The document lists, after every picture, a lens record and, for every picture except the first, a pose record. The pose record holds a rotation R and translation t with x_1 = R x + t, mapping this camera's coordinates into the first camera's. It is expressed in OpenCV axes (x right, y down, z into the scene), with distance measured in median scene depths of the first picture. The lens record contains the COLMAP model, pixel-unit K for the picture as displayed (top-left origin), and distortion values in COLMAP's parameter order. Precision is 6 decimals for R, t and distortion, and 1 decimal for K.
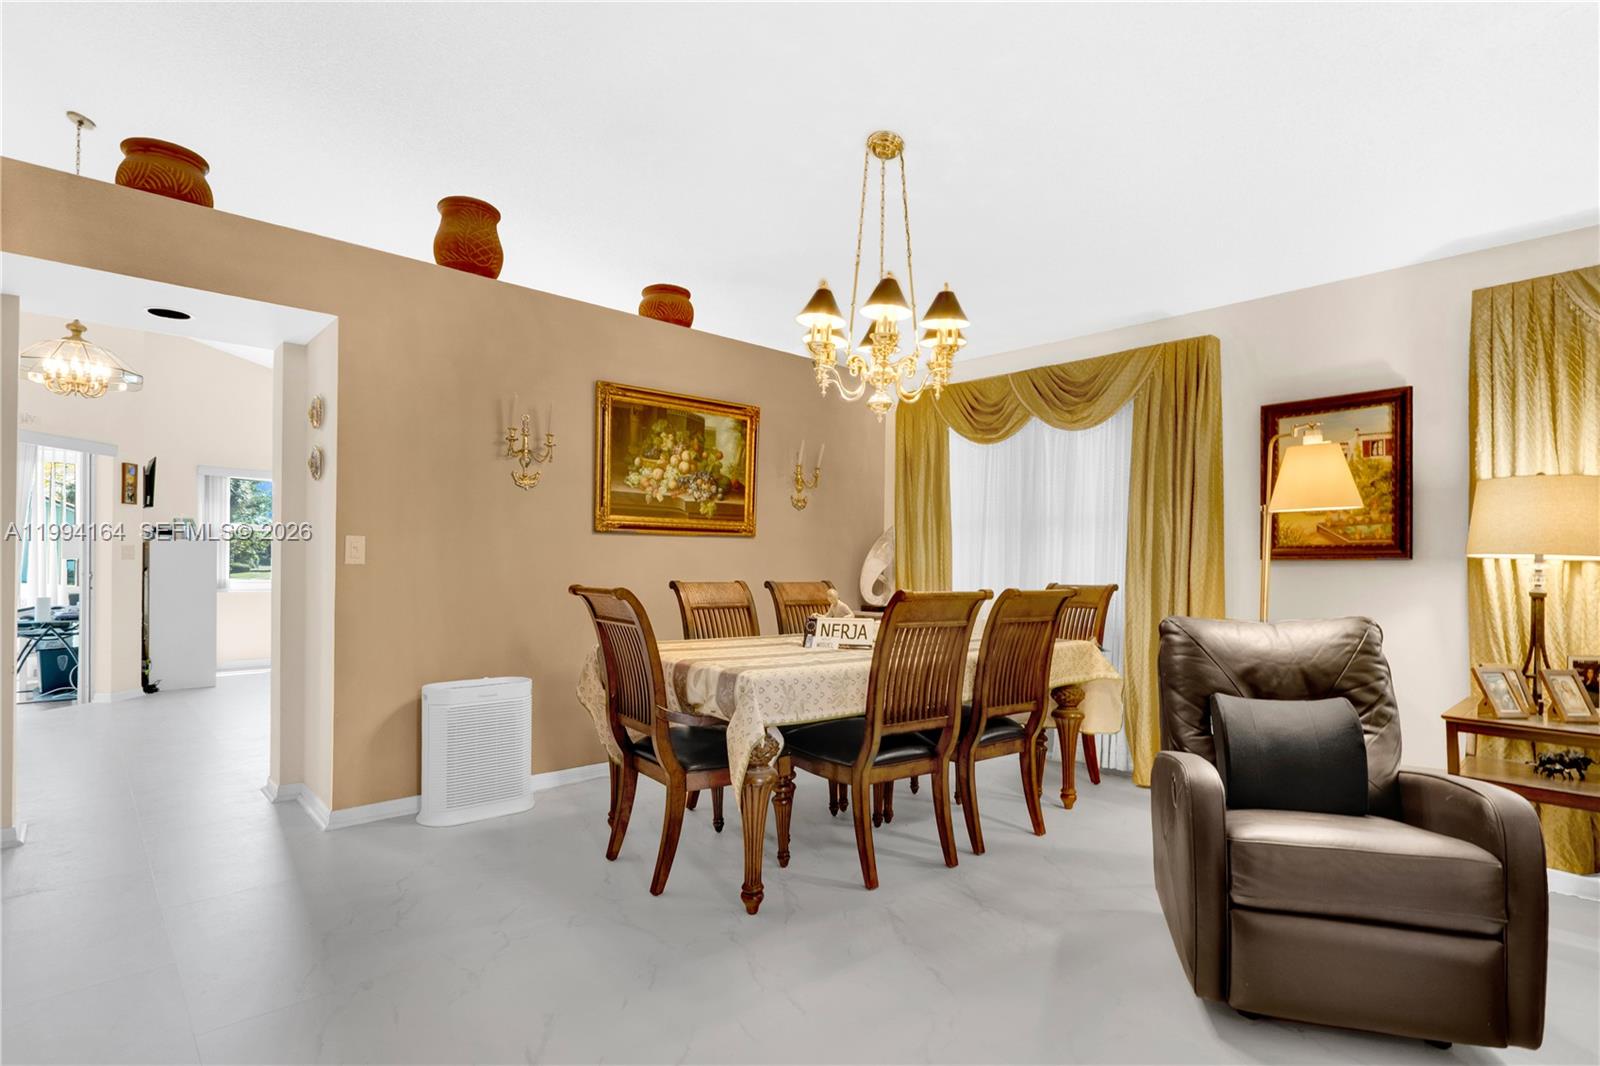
lens RADIAL K [[836.6, 0, 788.0], [0, 836.6, 562.4], [0, 0, 1]] dist [-0.025475, 0.015099]
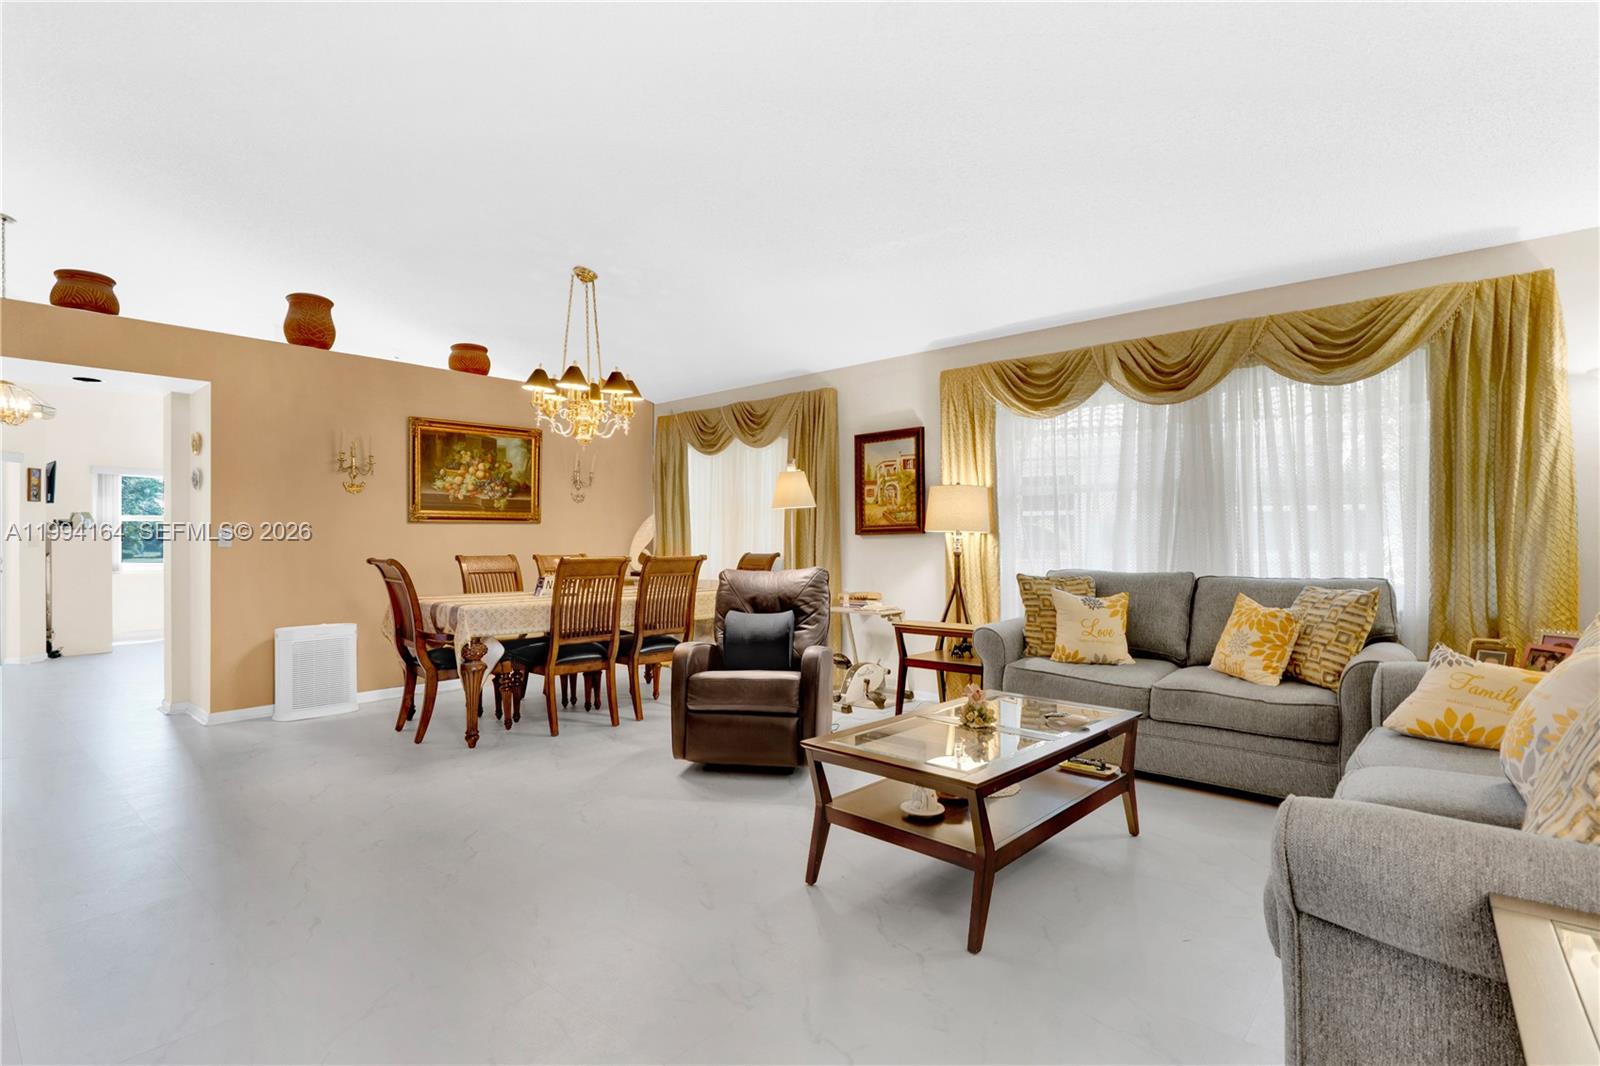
lens RADIAL K [[802.4, 0, 792.8], [0, 802.4, 531.2], [0, 0, 1]] dist [-0.003081, -0.000581]
pose [[0.993453, -0.015050, 0.113243, 0.306324], [0.016171, 0.999829, -0.008987, 0.001972], [-0.113088, 0.010759, 0.993527, -0.505659]]
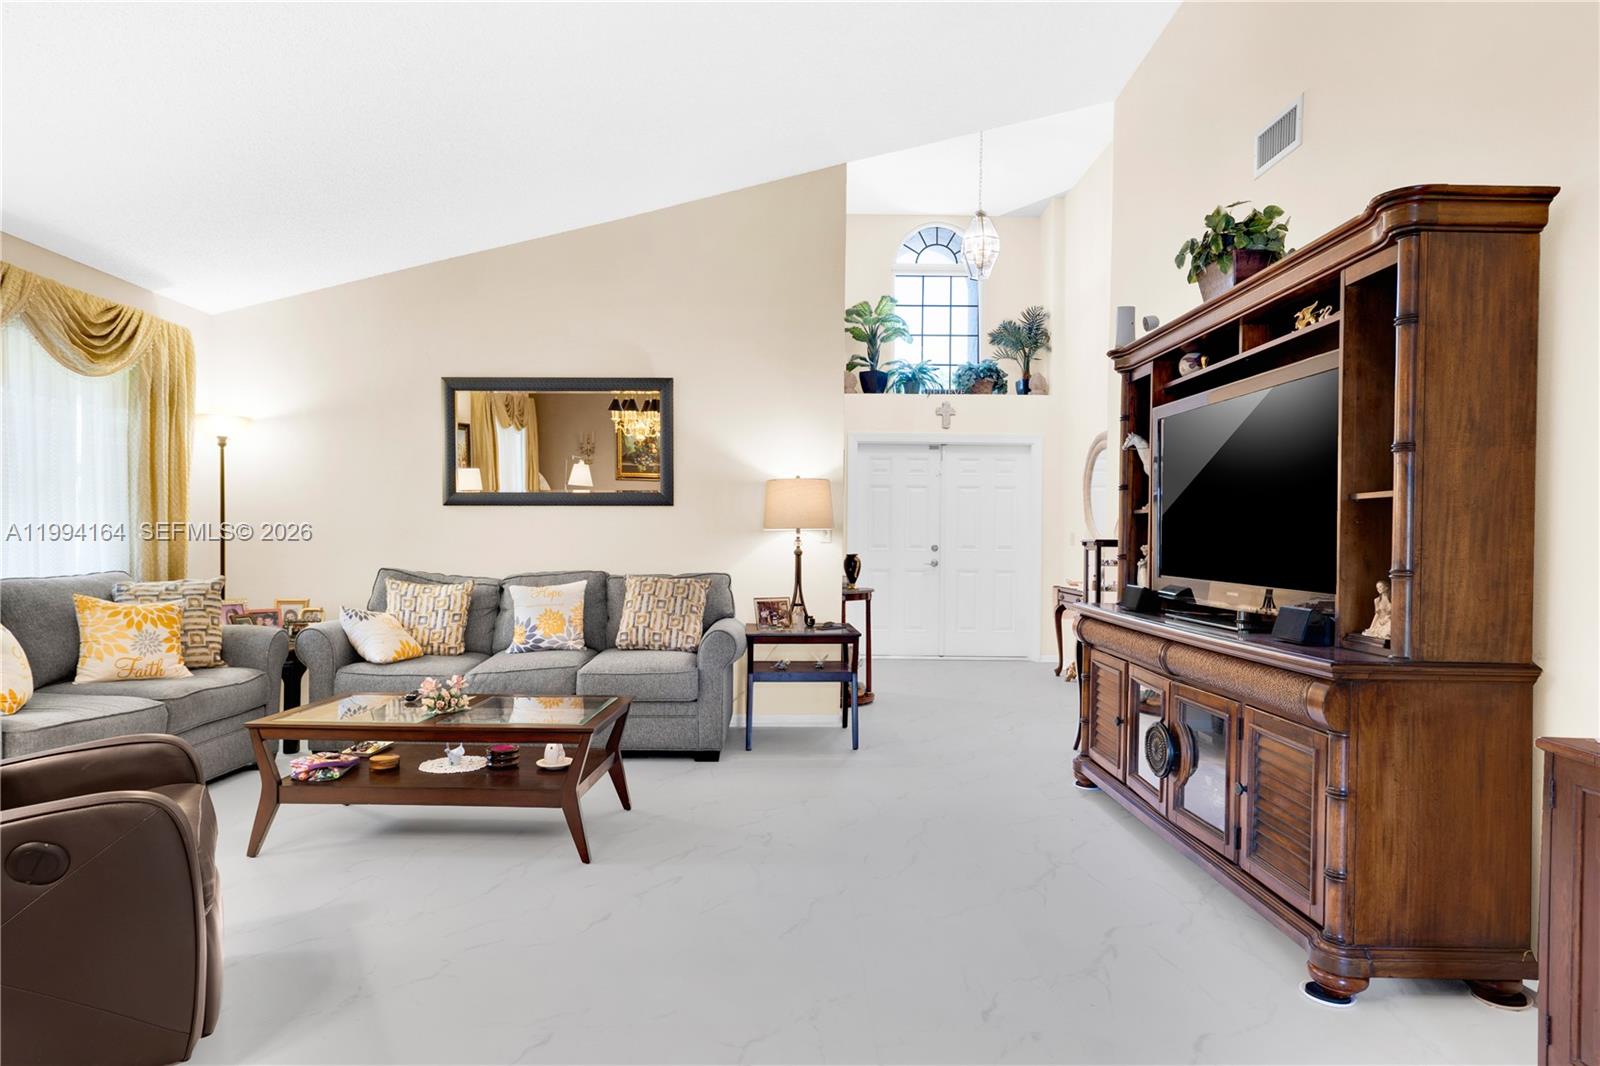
lens RADIAL K [[910.9, 0, 802.2], [0, 910.9, 537.1], [0, 0, 1]] dist [0.014463, -0.004602]
pose [[-0.752926, -0.017131, 0.657882, -0.327178], [-0.018643, 0.999815, 0.004698, -0.003569], [-0.657841, -0.008727, -0.753106, 0.728298]]
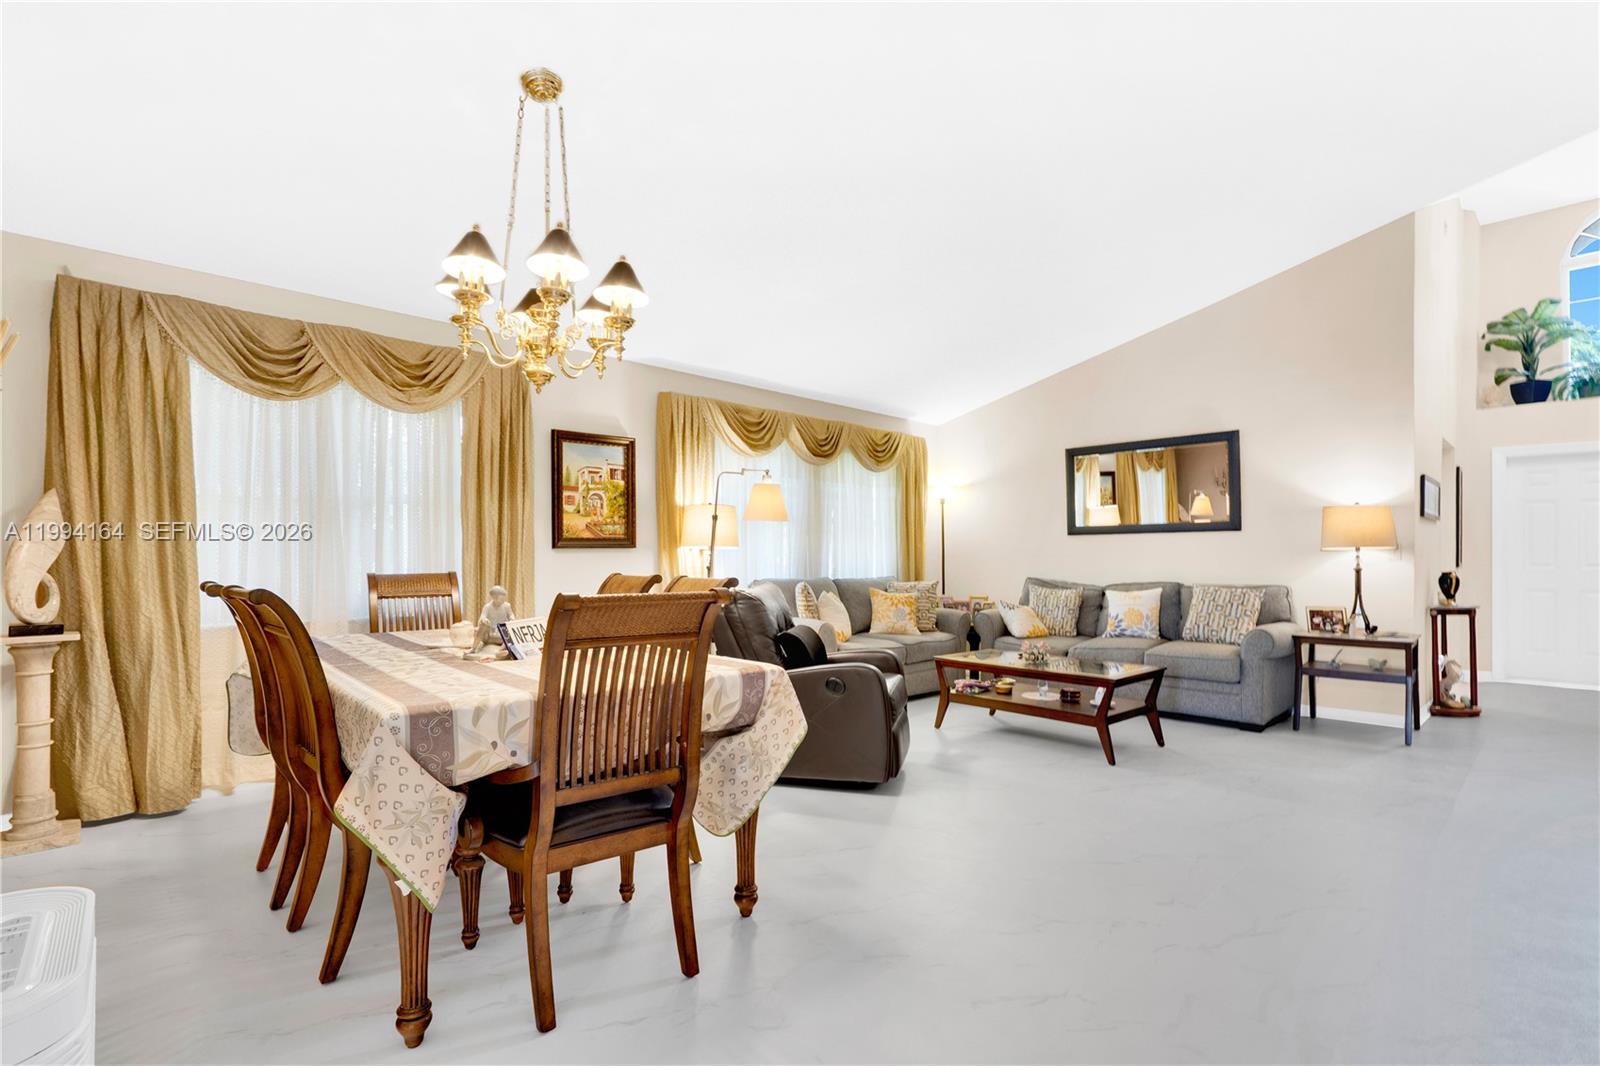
lens RADIAL K [[774.3, 0, 804.4], [0, 774.3, 554.3], [0, 0, 1]] dist [-0.004418, 0.003277]
pose [[-0.058986, -0.009889, 0.998210, -0.712939], [-0.004768, 0.999942, 0.009624, -0.007126], [-0.998247, -0.004192, -0.059030, 0.730912]]
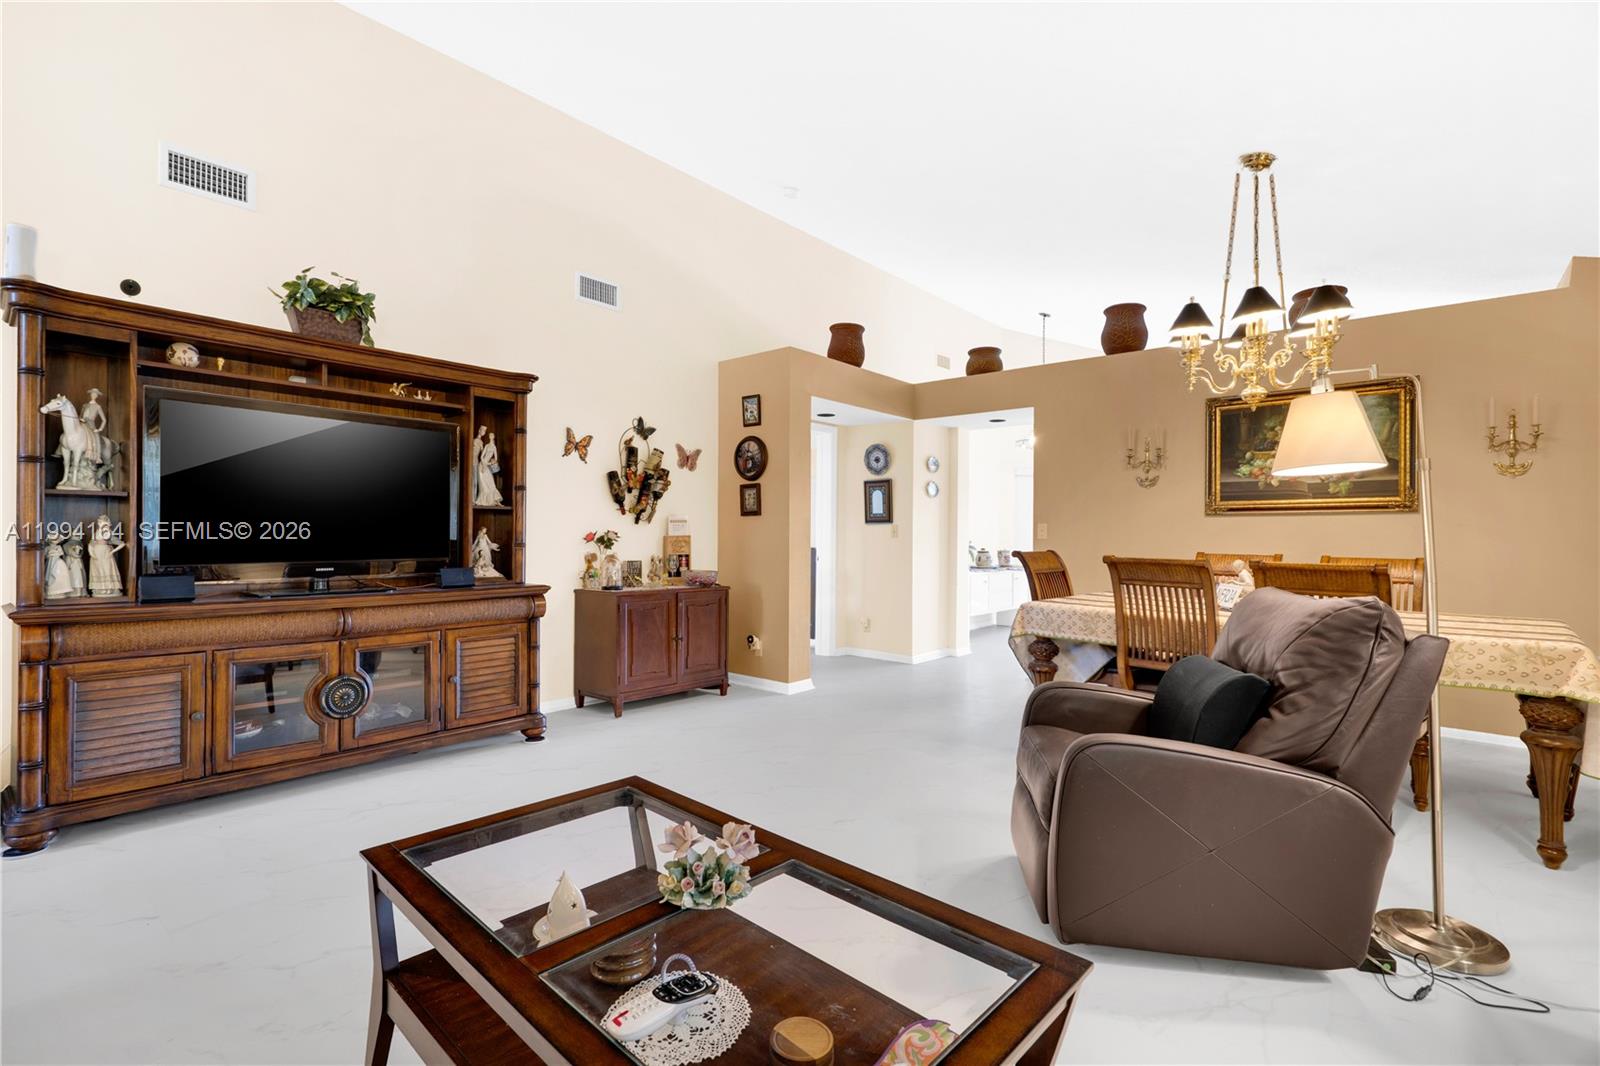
lens RADIAL K [[710.9, 0, 796.5], [0, 710.9, 536.8], [0, 0, 1]] dist [-0.000808, -0.000235]
pose [[0.123253, -0.006475, -0.992354, 0.915766], [-0.004464, 0.999965, -0.007079, 0.009996], [0.992365, 0.005302, 0.123220, 0.259263]]
